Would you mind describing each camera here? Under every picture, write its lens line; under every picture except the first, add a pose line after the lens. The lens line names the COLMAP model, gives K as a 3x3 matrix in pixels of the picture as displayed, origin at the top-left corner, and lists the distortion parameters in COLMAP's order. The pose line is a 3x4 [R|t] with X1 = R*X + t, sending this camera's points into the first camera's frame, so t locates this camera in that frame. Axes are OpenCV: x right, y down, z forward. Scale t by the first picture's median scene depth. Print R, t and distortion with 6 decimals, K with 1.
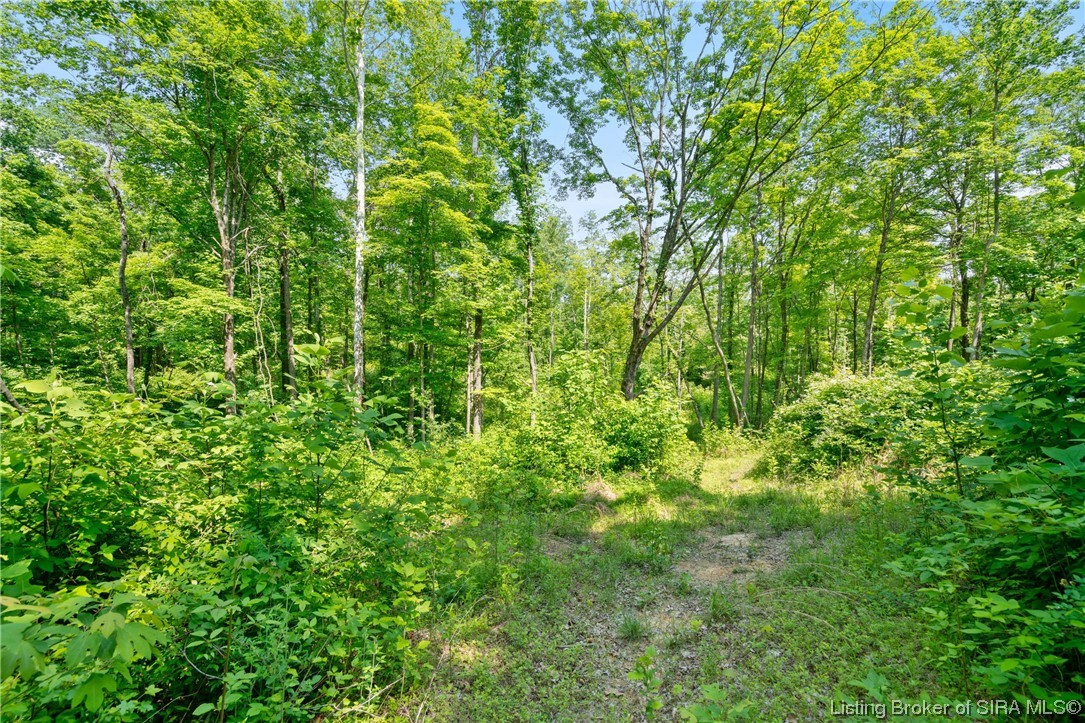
lens RADIAL K [[494.2, 0, 544.3], [0, 494.2, 364.2], [0, 0, 1]] dist [0.002387, 0.000428]
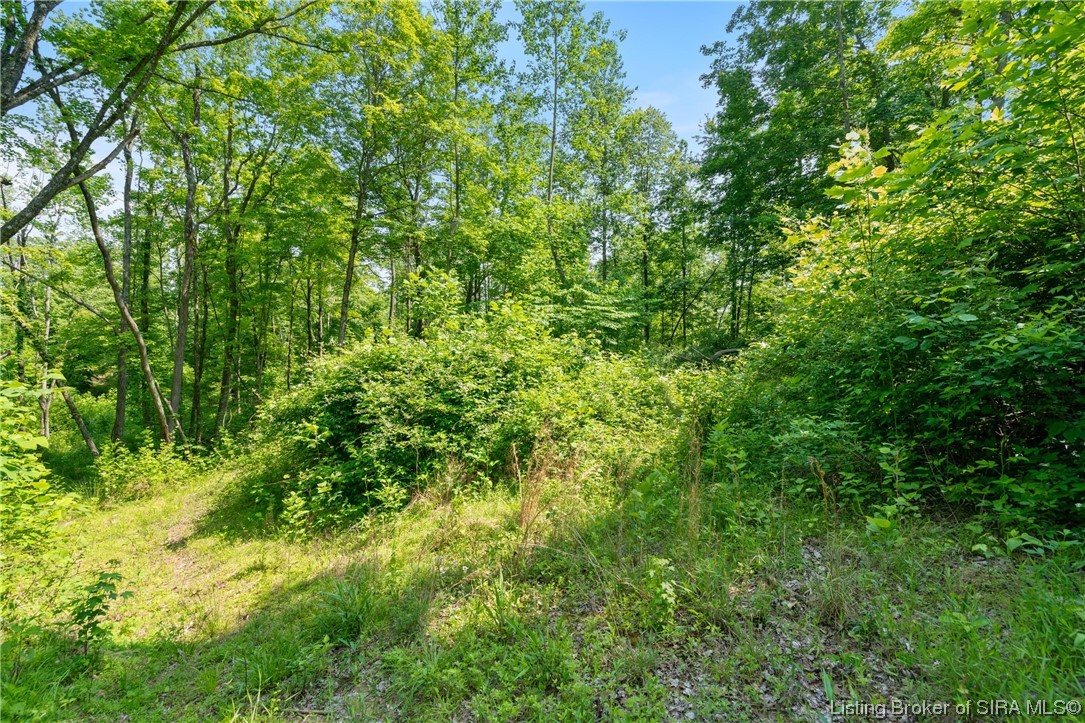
lens RADIAL K [[494.2, 0, 544.3], [0, 494.2, 364.2], [0, 0, 1]] dist [0.002387, 0.000428]
pose [[0.496564, -0.004612, 0.867988, 0.080706], [0.013982, 0.999899, -0.002687, 0.032629], [-0.867888, 0.013471, 0.496578, 0.263373]]
